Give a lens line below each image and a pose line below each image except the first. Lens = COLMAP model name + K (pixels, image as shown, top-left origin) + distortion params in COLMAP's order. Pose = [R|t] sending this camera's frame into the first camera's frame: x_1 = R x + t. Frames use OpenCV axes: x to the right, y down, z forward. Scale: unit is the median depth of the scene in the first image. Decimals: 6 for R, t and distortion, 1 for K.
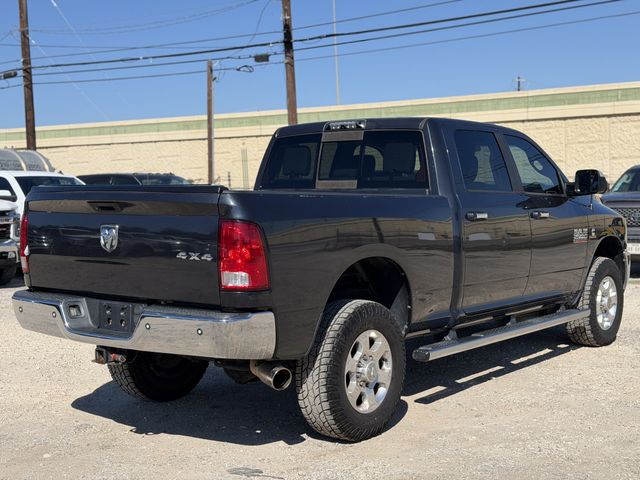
lens RADIAL K [[903.3, 0, 320.0], [0, 903.3, 240.0], [0, 0, 1]] dist [0.096335, -0.014287]
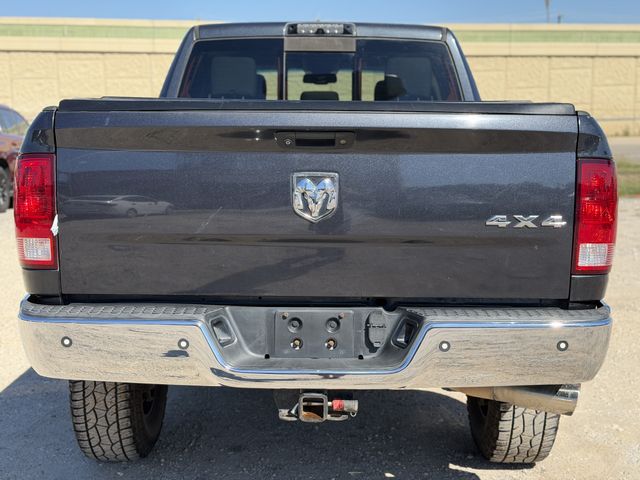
lens RADIAL K [[903.3, 0, 320.0], [0, 903.3, 240.0], [0, 0, 1]] dist [0.096335, -0.014287]
pose [[0.785217, -0.063042, 0.616003, -0.440770], [0.023540, 0.997124, 0.072039, -0.011411], [-0.618773, -0.042066, 0.784443, 0.436273]]
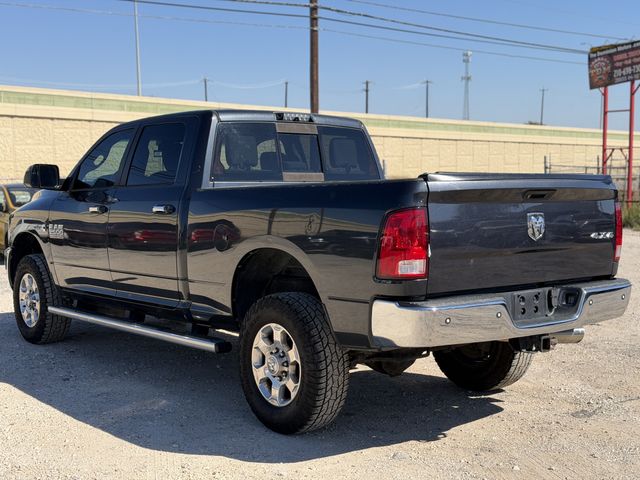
lens RADIAL K [[903.3, 0, 320.0], [0, 903.3, 240.0], [0, 0, 1]] dist [0.096335, -0.014287]
pose [[0.211579, -0.052465, 0.975952, -0.970524], [0.058404, 0.997452, 0.040959, -0.032133], [-0.975614, 0.048333, 0.214104, 0.786397]]
